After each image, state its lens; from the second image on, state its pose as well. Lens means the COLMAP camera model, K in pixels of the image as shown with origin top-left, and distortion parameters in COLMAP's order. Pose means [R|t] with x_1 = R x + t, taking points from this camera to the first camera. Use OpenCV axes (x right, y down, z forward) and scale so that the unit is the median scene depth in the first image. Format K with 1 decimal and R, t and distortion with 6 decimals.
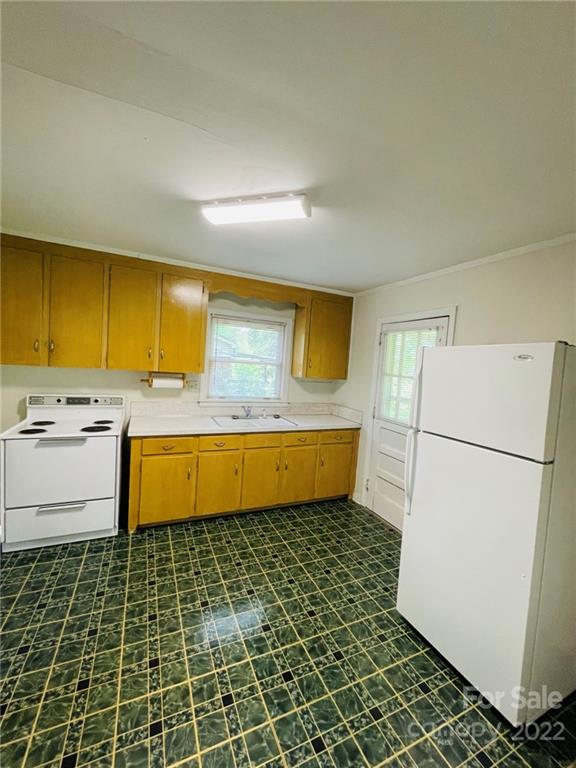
lens RADIAL K [[309.9, 0, 288.0], [0, 309.9, 384.0], [0, 0, 1]] dist [0.001282, -0.000156]
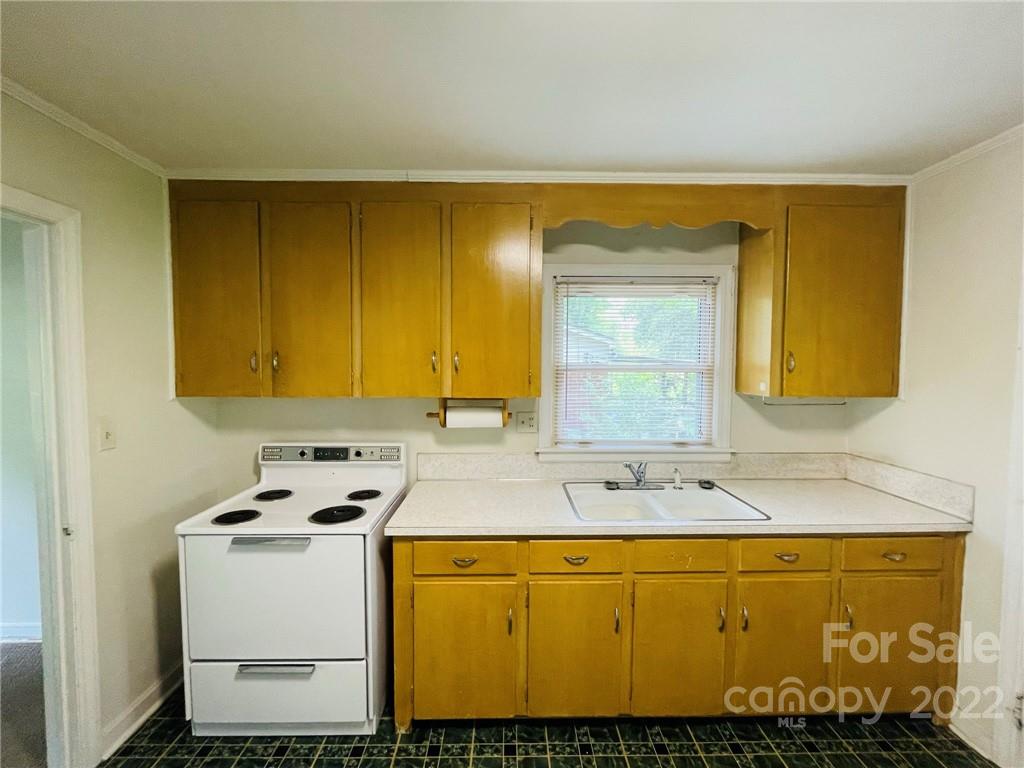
lens RADIAL K [[413.2, 0, 512.0], [0, 413.2, 384.0], [0, 0, 1]] dist [0.001282, -0.000156]
pose [[0.910284, -0.047012, -0.411307, -0.048330], [0.030464, 0.998444, -0.046698, -0.026446], [0.412862, 0.029978, 0.910300, 0.406891]]
